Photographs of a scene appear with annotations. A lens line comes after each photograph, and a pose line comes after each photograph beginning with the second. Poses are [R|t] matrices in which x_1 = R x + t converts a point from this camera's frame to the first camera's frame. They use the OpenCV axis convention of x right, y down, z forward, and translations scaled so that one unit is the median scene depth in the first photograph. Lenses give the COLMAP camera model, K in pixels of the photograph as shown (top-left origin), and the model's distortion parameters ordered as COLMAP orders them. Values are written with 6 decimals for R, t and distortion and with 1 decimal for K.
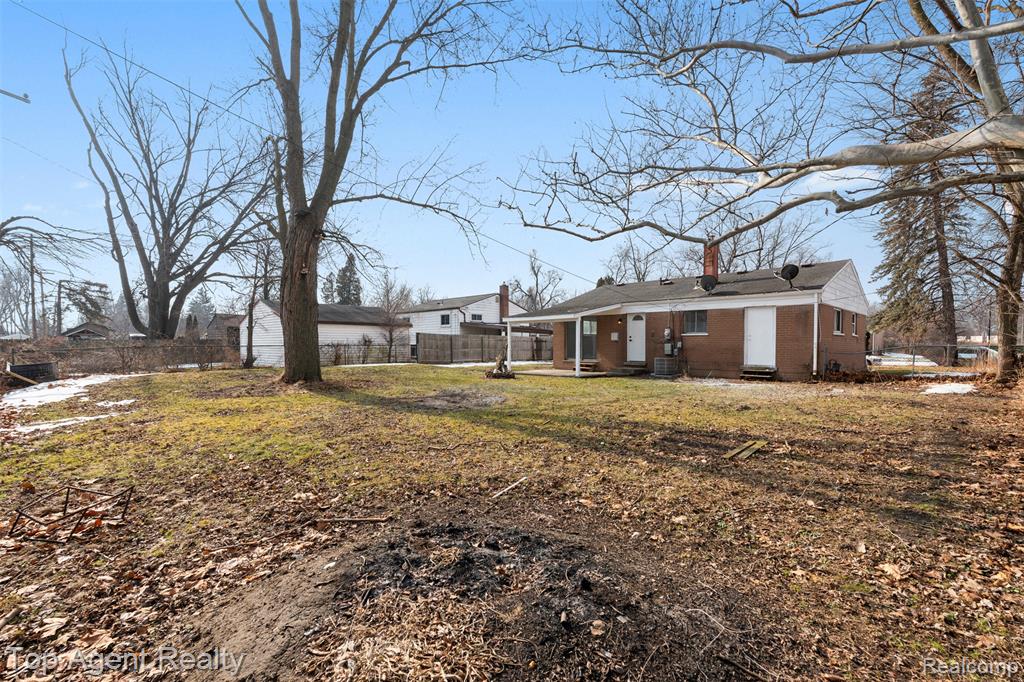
lens RADIAL K [[464.4, 0, 512.8], [0, 464.4, 341.7], [0, 0, 1]] dist [-0.008643, -0.000211]
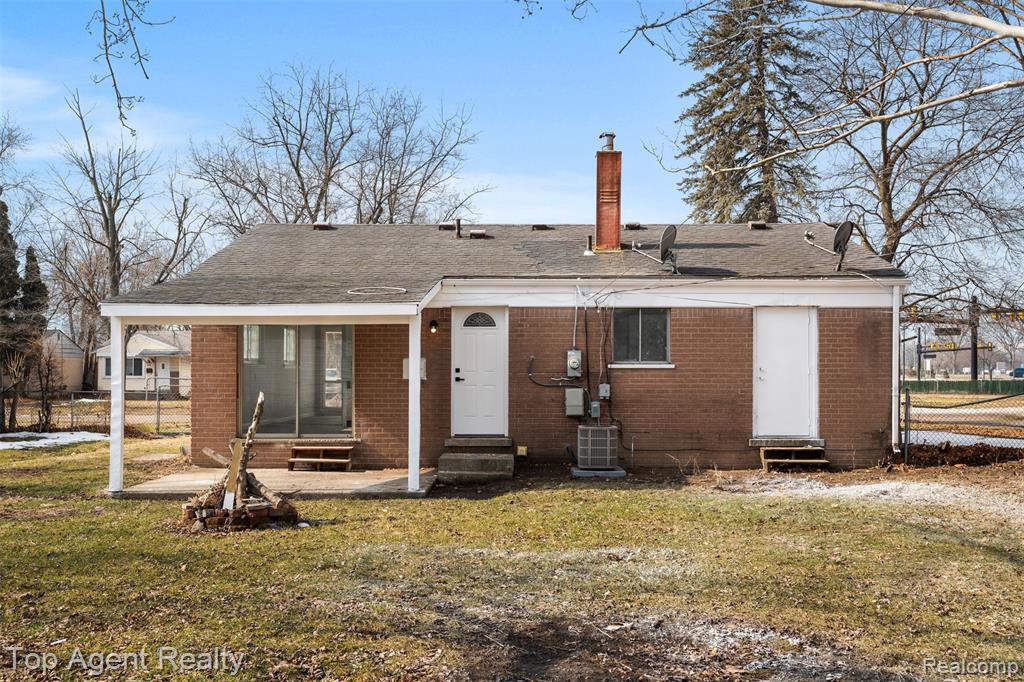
lens RADIAL K [[1028.0, 0, 505.9], [0, 1028.0, 346.9], [0, 0, 1]] dist [0.028200, 0.000000]
pose [[0.707601, 0.015501, 0.706443, -0.337779], [-0.002411, 0.999806, -0.019523, -0.014552], [-0.706609, 0.012112, 0.707501, 0.440365]]
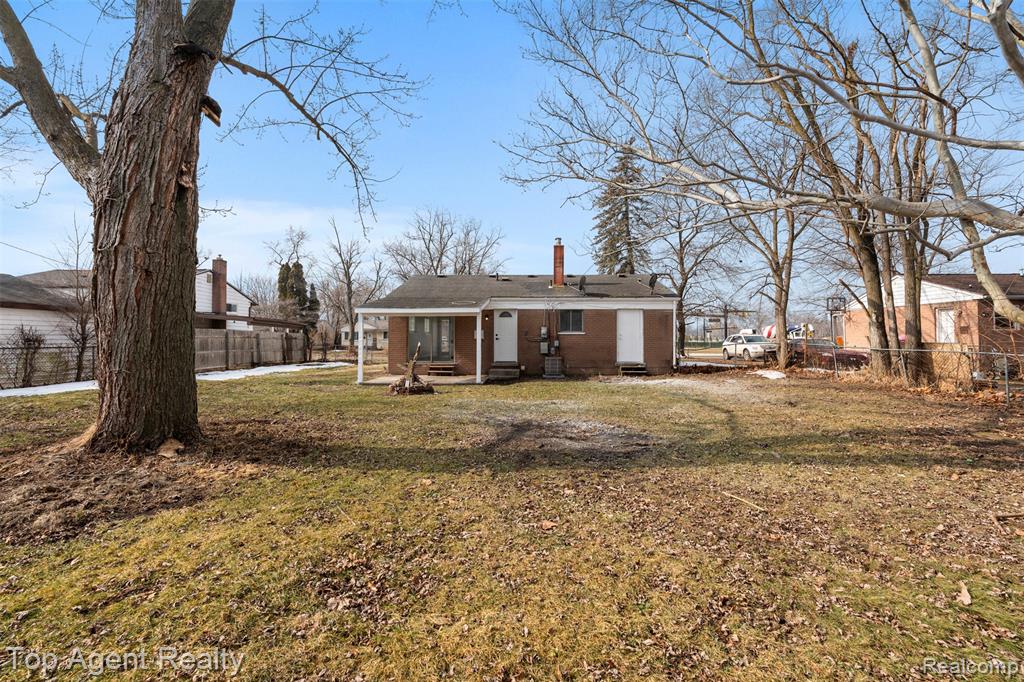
lens RADIAL K [[464.4, 0, 523.1], [0, 464.4, 337.5], [0, 0, 1]] dist [-0.008643, -0.000211]
pose [[0.704921, 0.000351, 0.709286, -0.399533], [-0.001912, 0.999997, 0.001406, -0.007621], [-0.709283, -0.002348, 0.704920, 0.362948]]
